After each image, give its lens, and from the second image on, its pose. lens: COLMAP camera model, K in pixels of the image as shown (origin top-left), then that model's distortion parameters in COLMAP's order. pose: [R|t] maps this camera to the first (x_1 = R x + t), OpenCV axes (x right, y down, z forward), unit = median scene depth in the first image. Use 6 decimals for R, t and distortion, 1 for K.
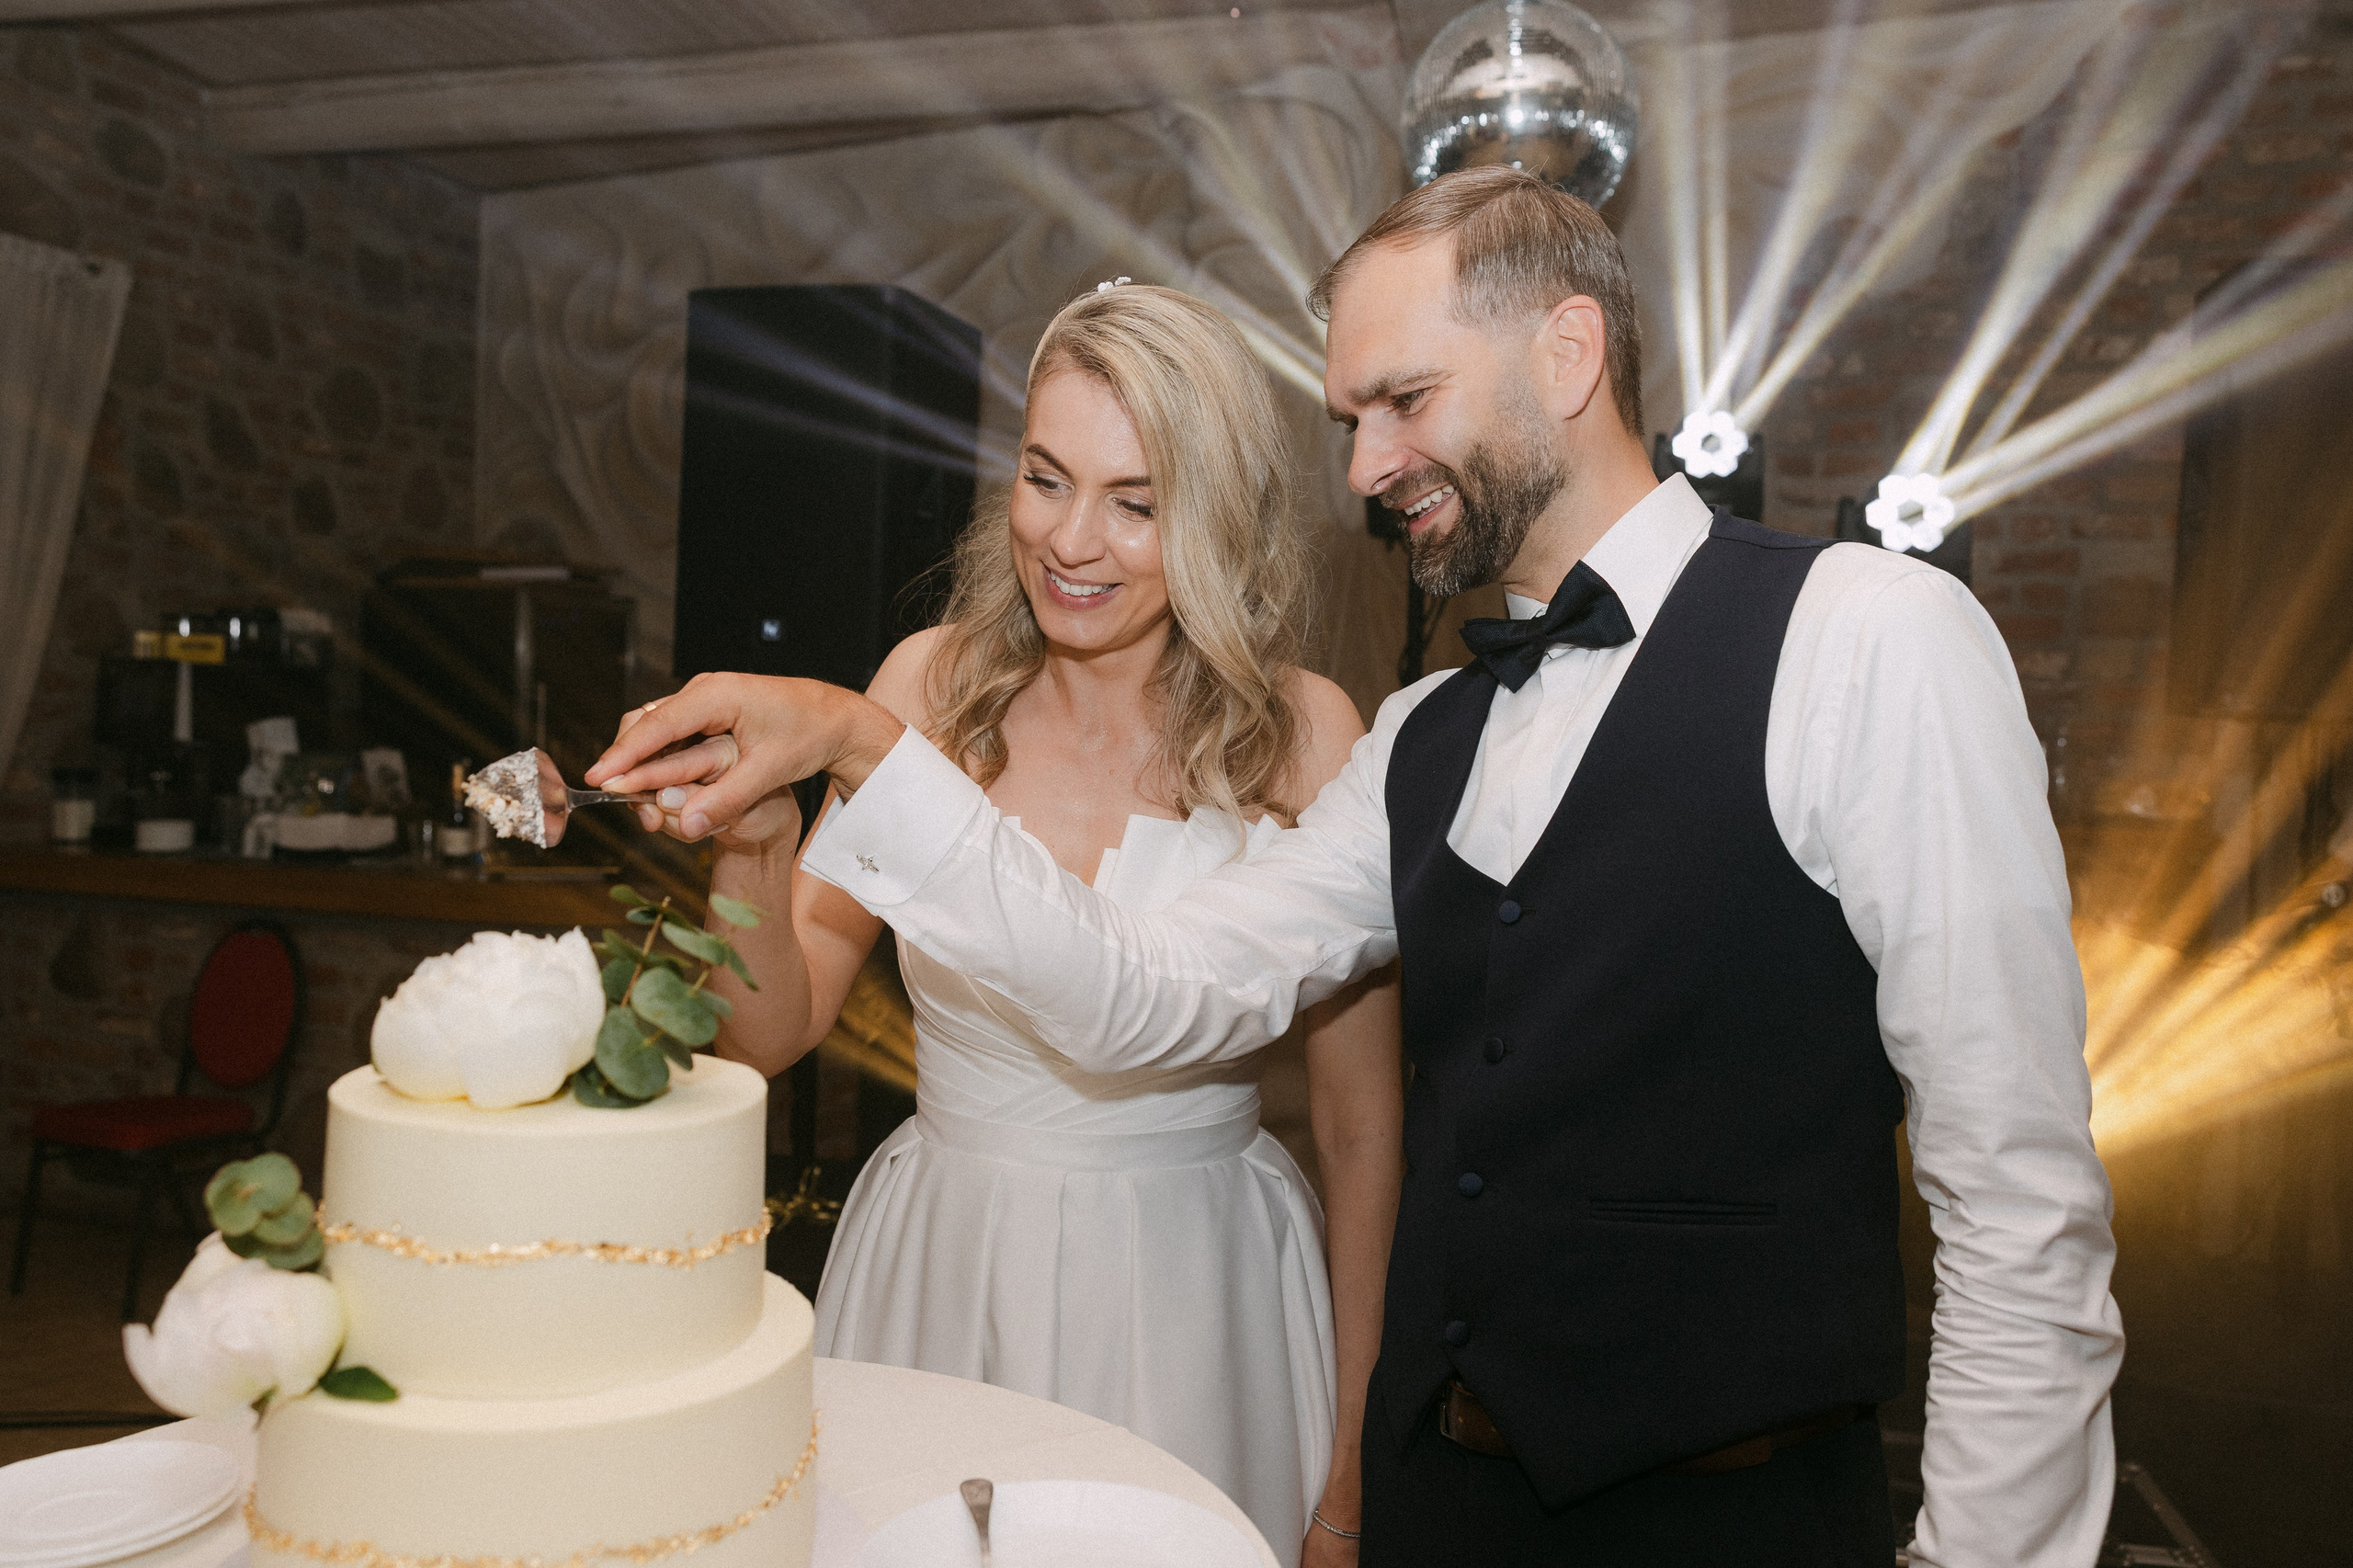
lens RADIAL K [[1874.5, 0, 1197.5], [0, 1874.5, 764.3], [0, 0, 1]] dist [0.002652, 0.006783]
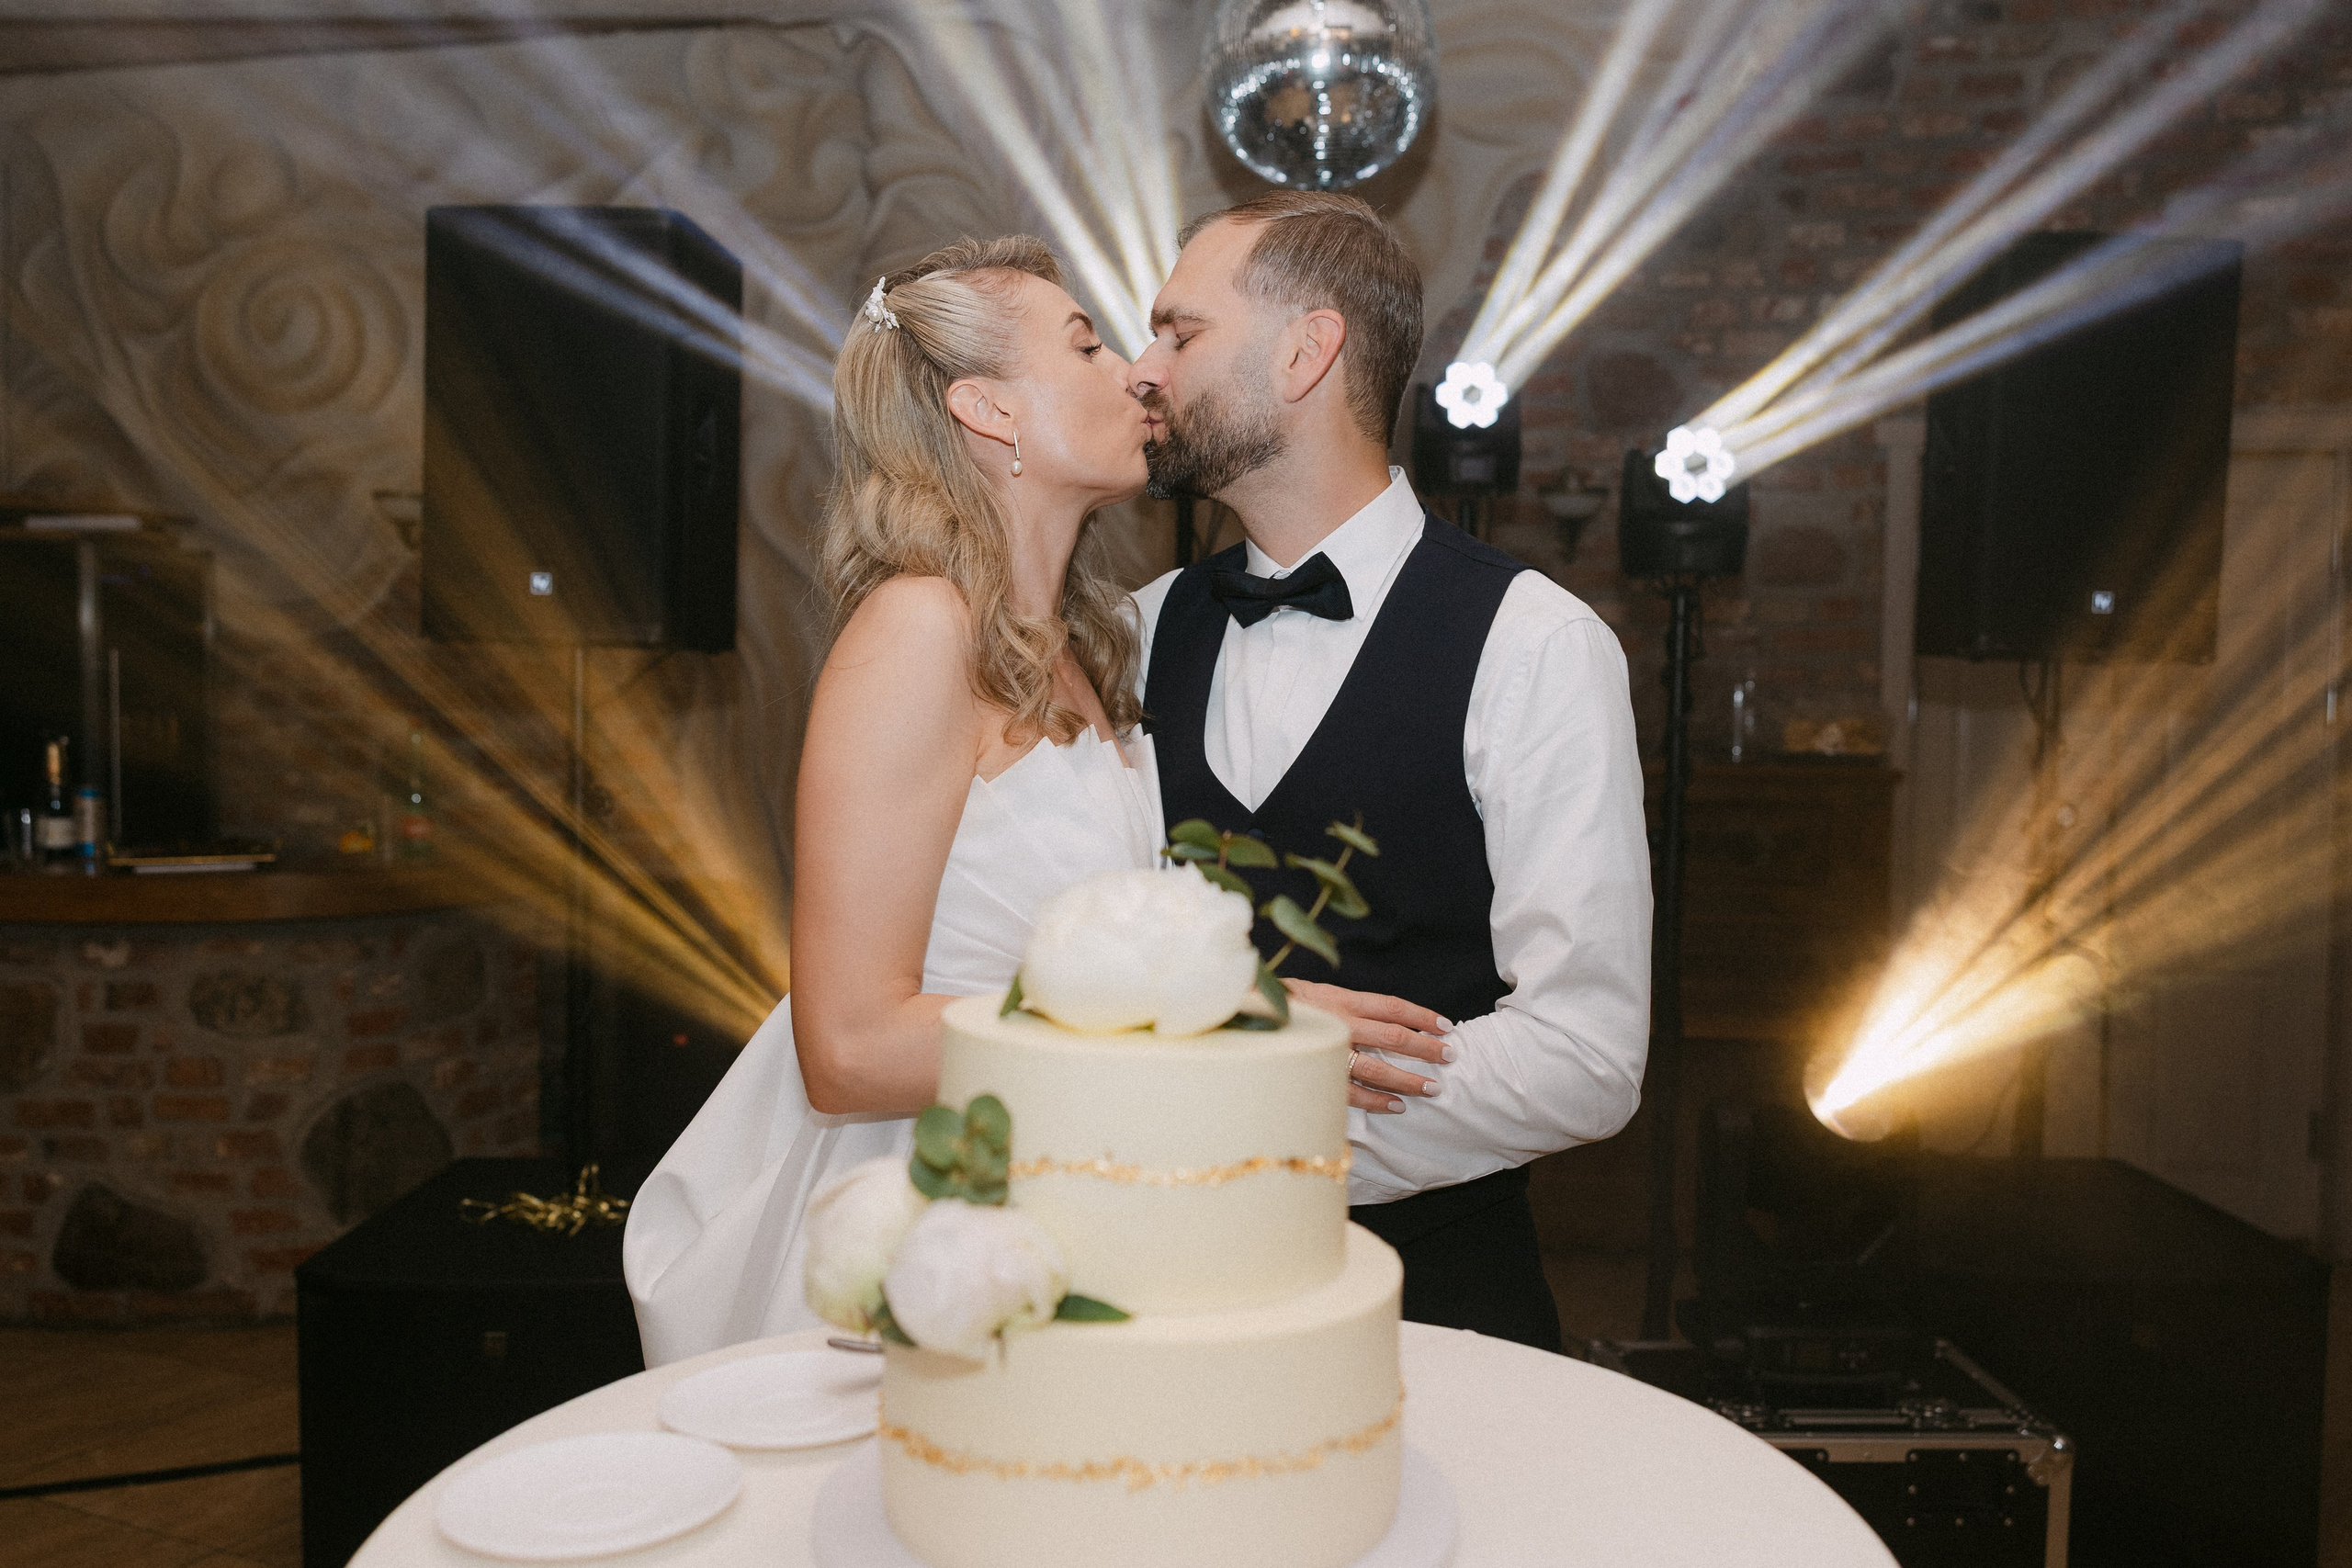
lens RADIAL K [[1973.3, 0, 1176.0], [0, 1973.3, 784.0], [0, 0, 1]] dist [0.004957, 0.001804]
pose [[0.975316, -0.028314, 0.218990, -0.121135], [0.022049, 0.999276, 0.031003, 0.002437], [-0.219710, -0.025409, 0.975234, -0.009889]]
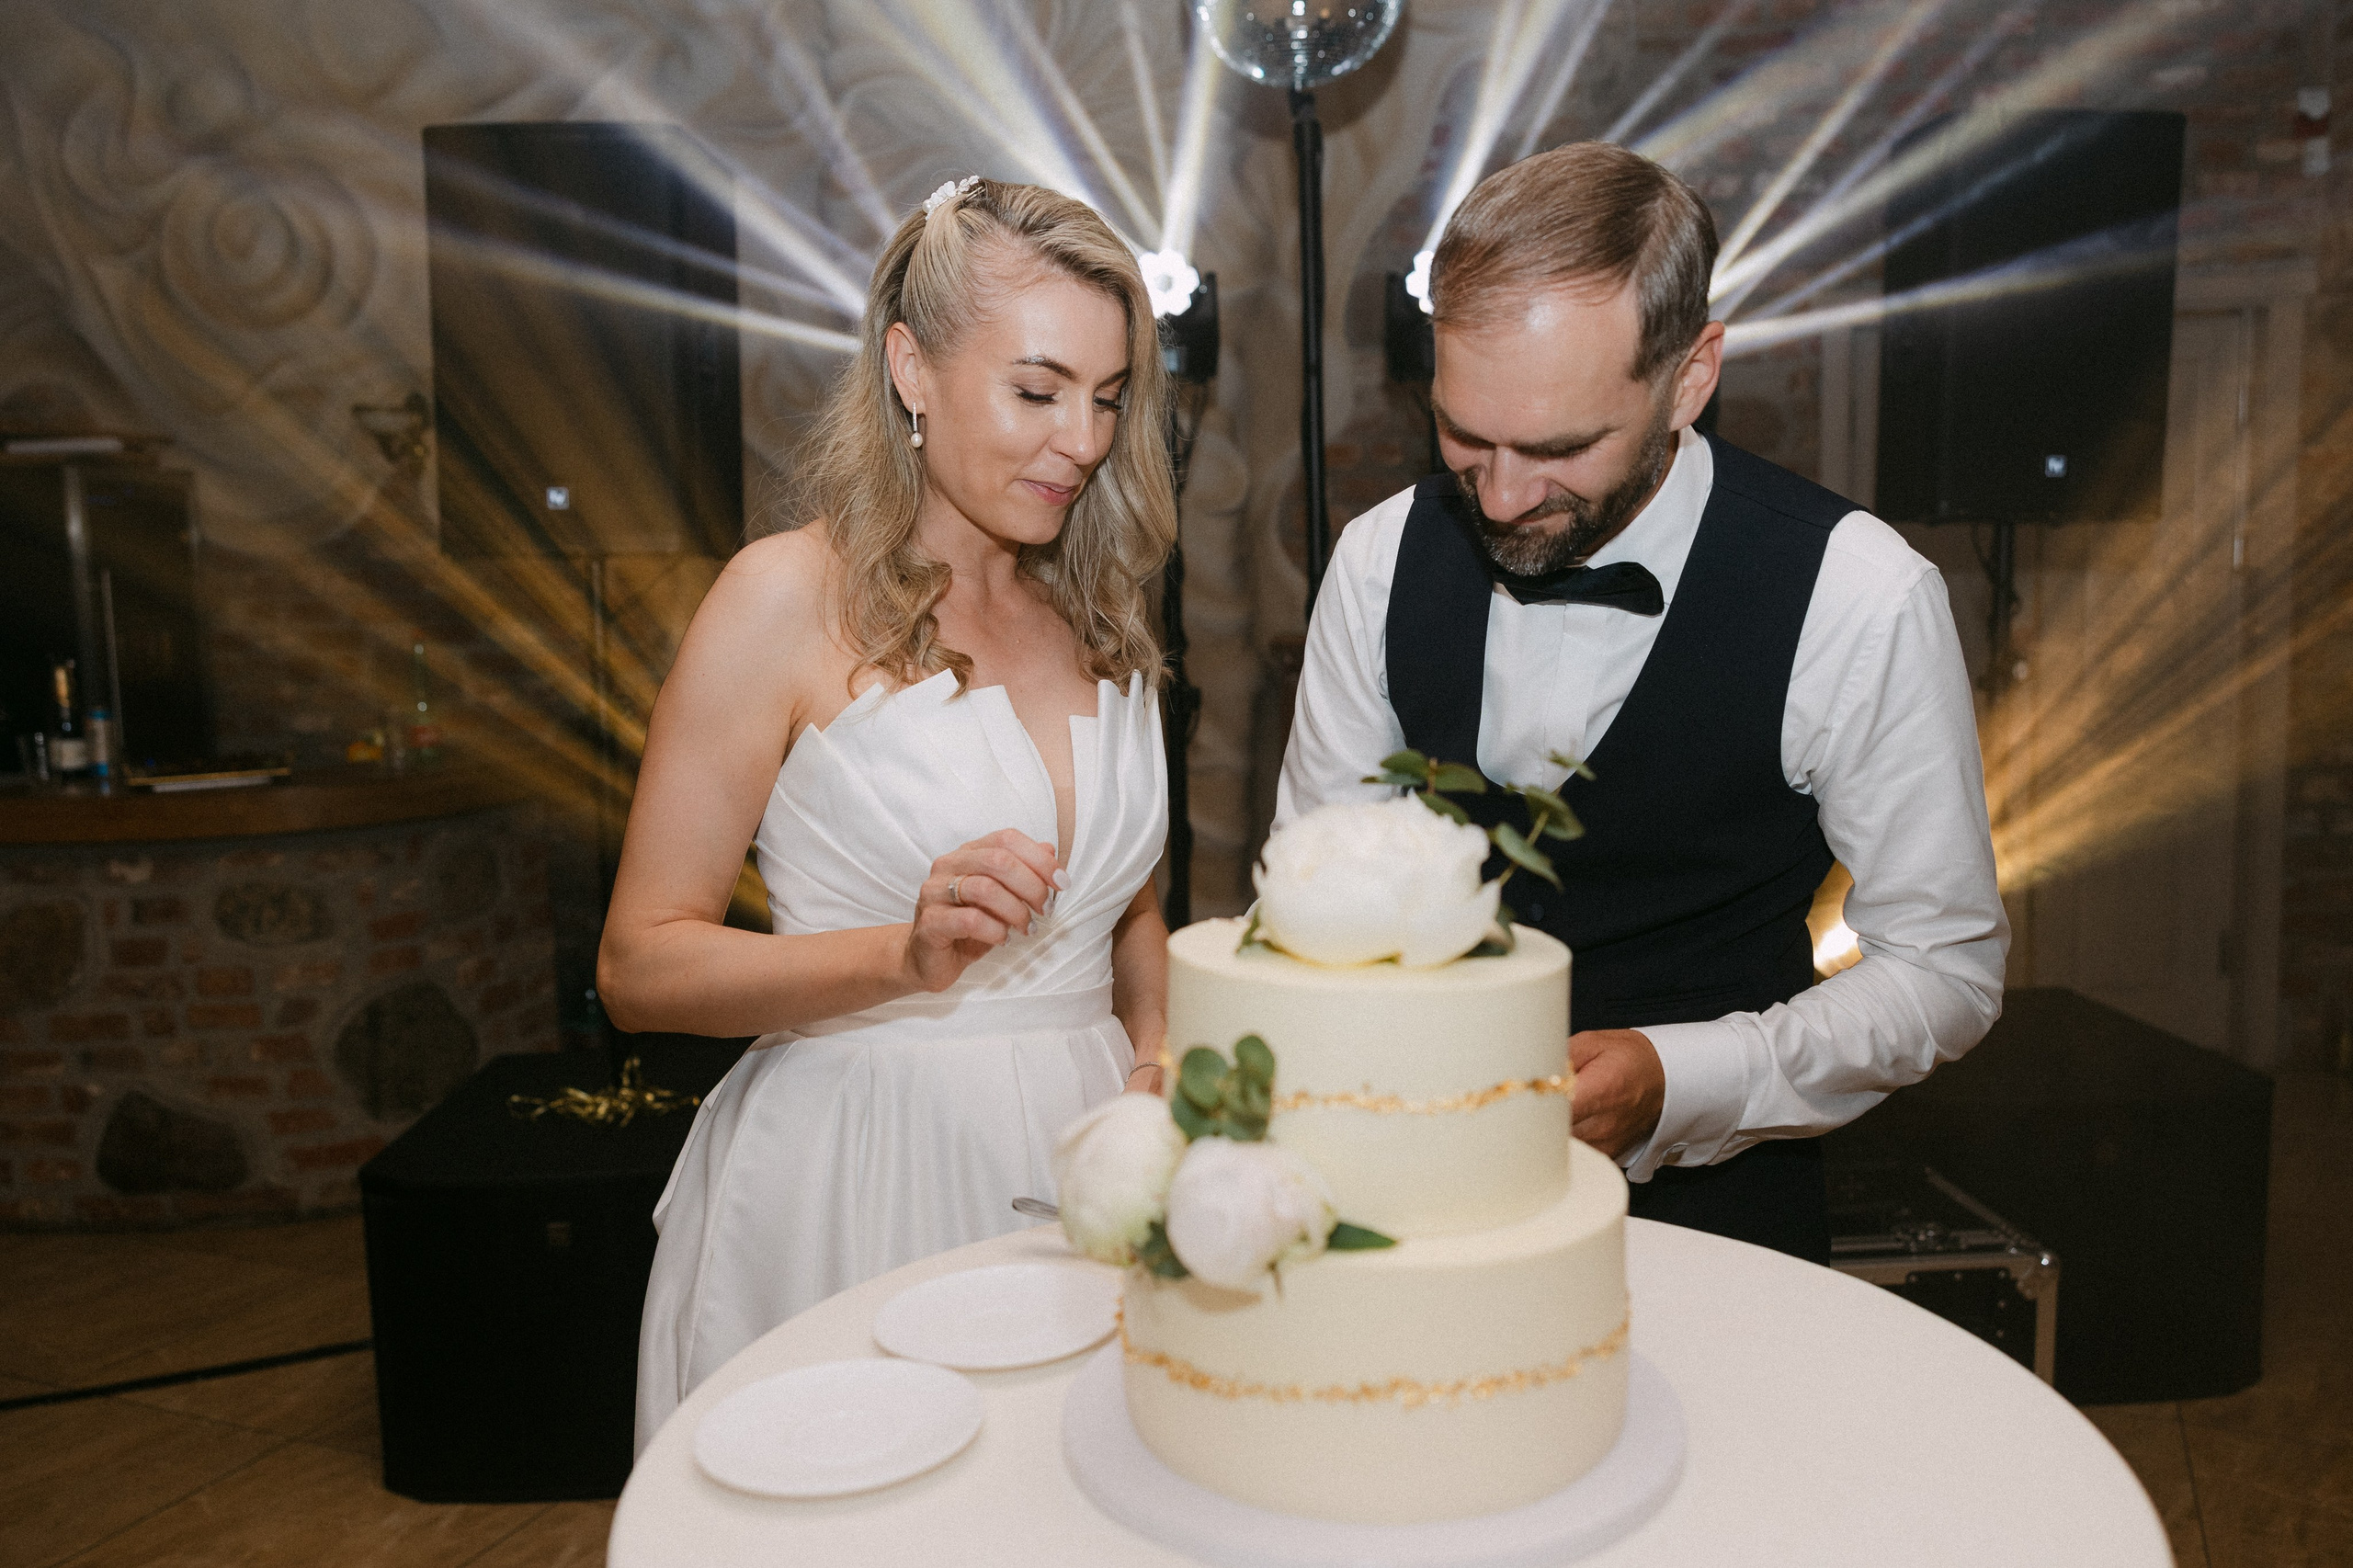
lens RADIAL K [[1879.5, 0, 1179.2], [0, 1879.5, 755.6], [0, 0, 1]] dist [0.004359, 0.000553]
pose [[0.964891, -0.077341, 0.251005, -0.151624], [0.057328, 0.994636, 0.086098, -0.006591], [-0.256317, -0.068686, 0.964149, 0.005380]]
